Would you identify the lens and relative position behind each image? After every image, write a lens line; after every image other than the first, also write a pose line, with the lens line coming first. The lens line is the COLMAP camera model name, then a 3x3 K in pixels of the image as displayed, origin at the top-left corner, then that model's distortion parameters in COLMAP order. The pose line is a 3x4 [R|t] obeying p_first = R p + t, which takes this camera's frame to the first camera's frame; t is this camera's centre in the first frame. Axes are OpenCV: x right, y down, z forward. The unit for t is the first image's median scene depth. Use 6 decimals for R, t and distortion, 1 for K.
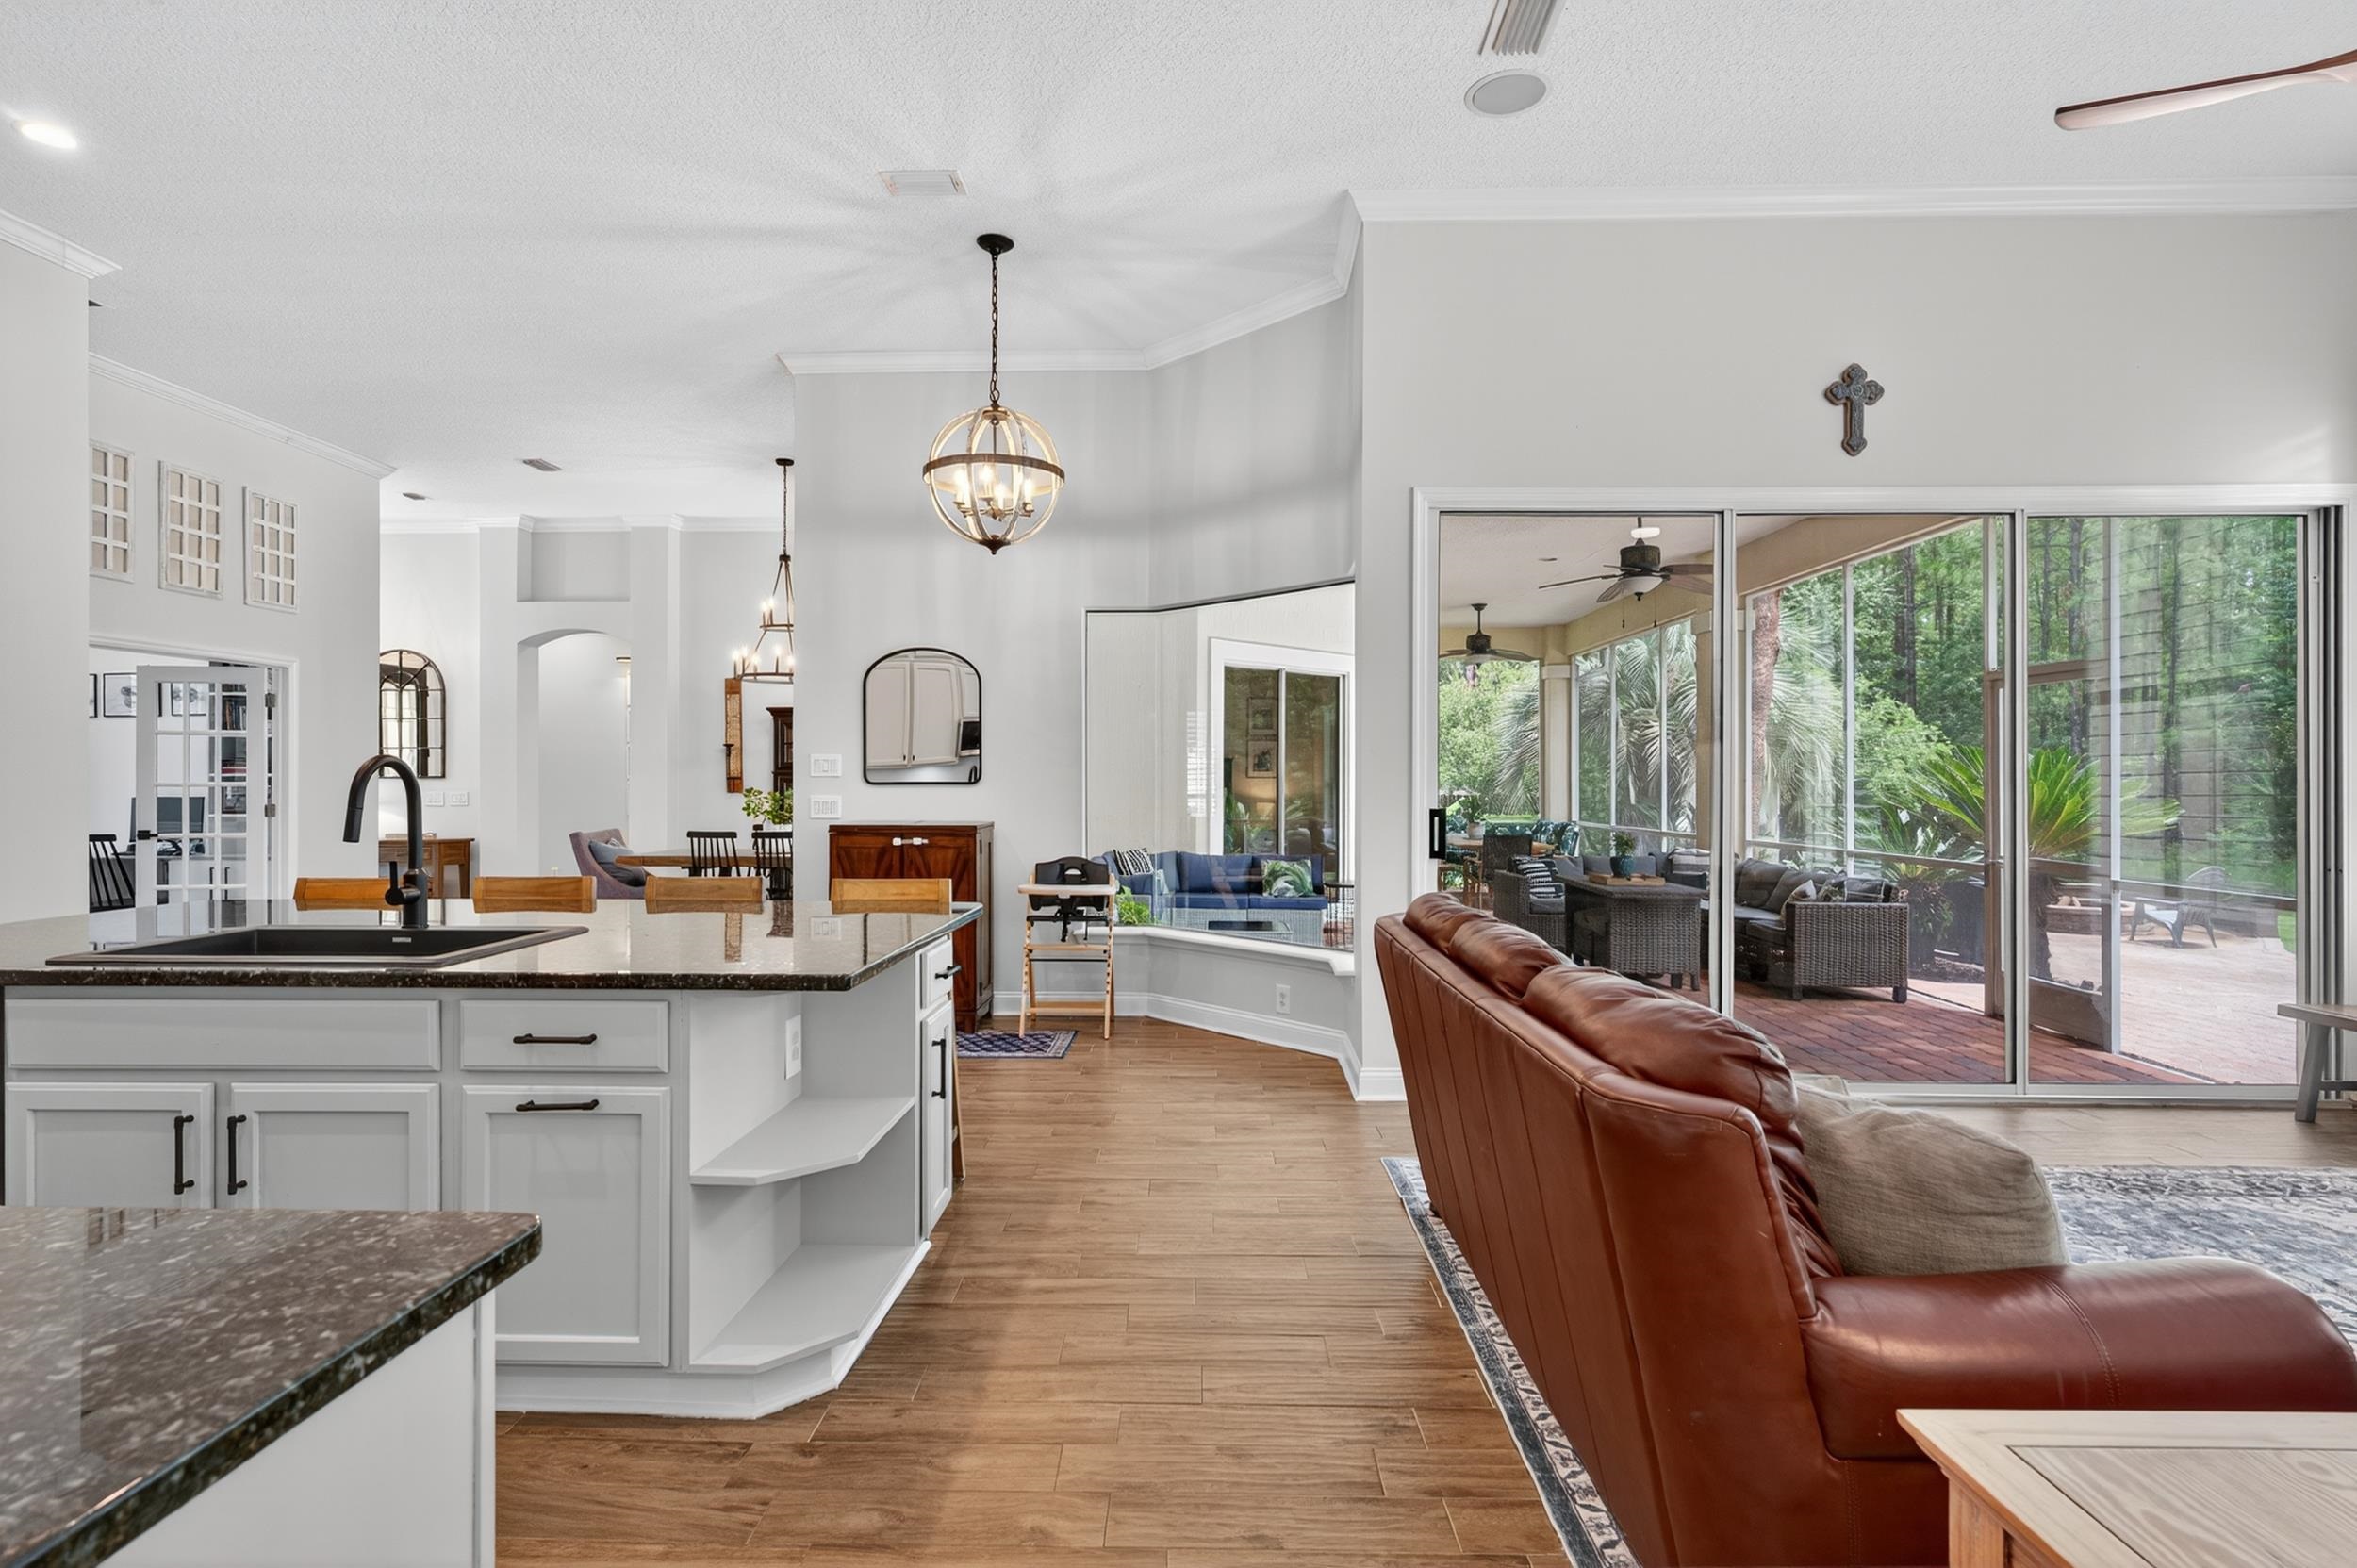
lens RADIAL K [[1155.5, 0, 1178.5], [0, 1155.5, 784.0], [0, 0, 1]] dist [0.013656, -0.000712]
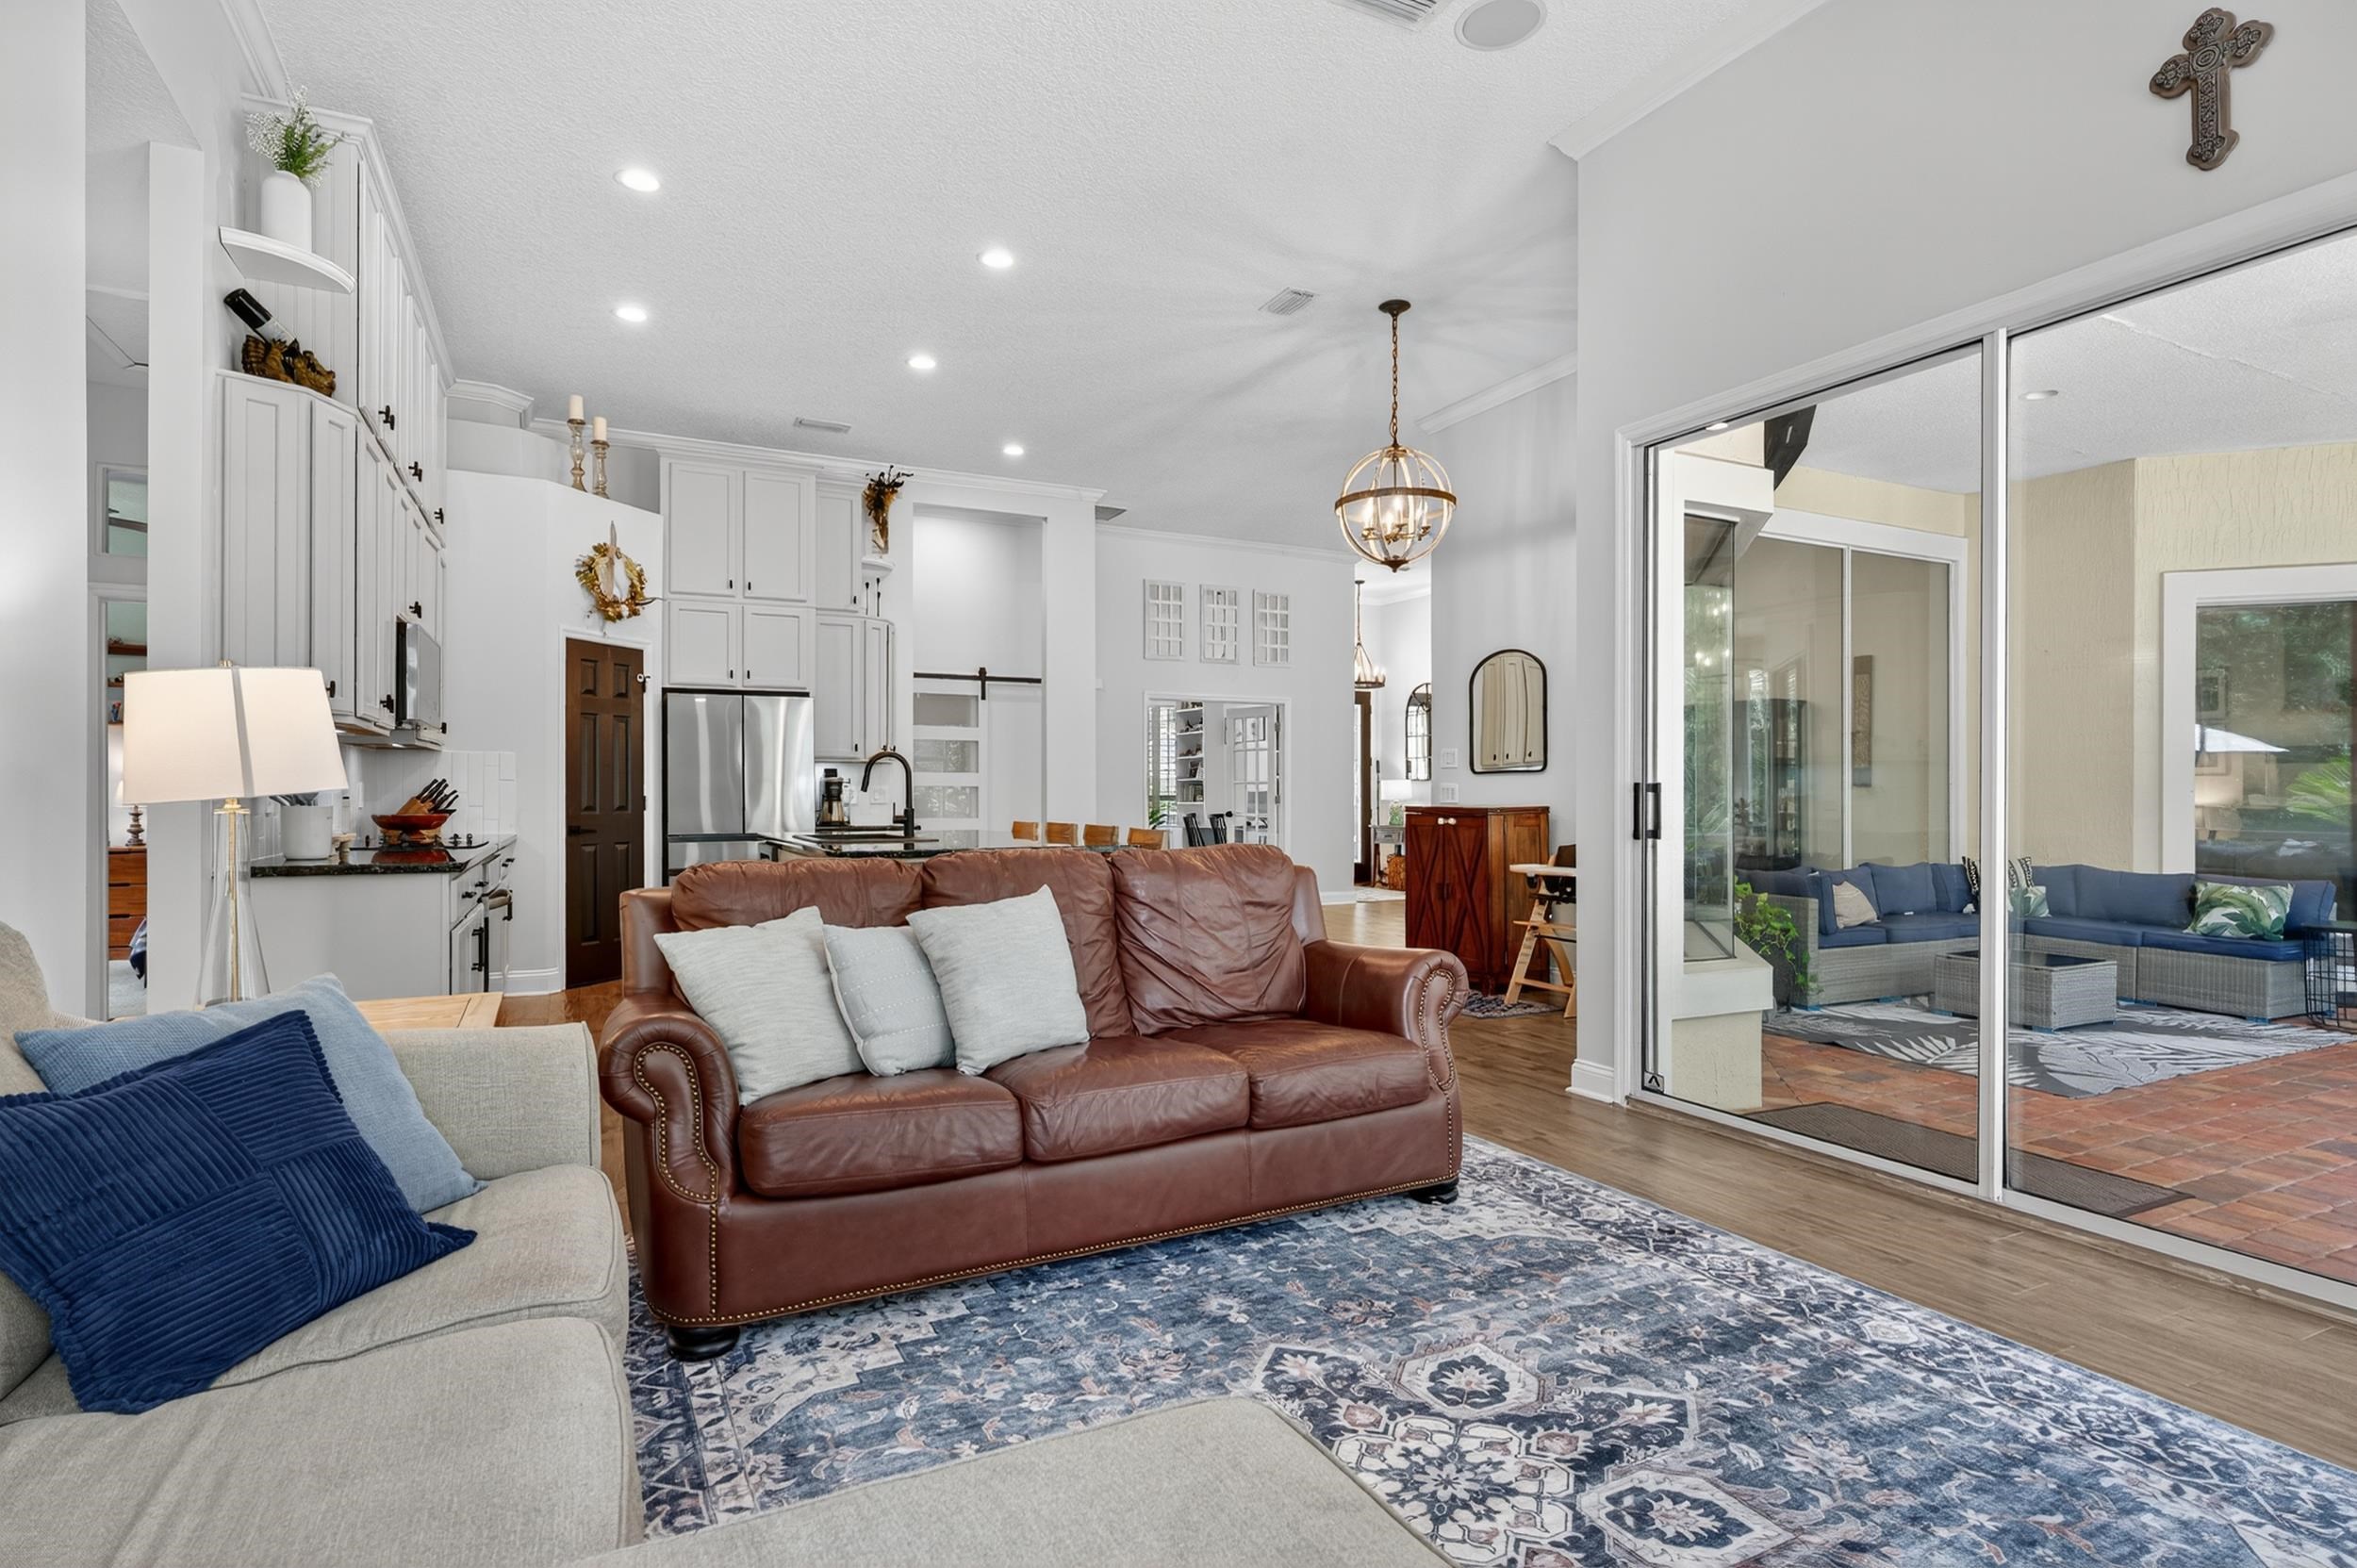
lens RADIAL K [[1155.5, 0, 1178.5], [0, 1155.5, 784.0], [0, 0, 1]] dist [0.013656, -0.000712]
pose [[0.488475, -0.009576, -0.872525, 0.835888], [-0.000399, 0.999937, -0.011198, 0.032978], [0.872578, 0.005818, 0.488440, 0.263809]]
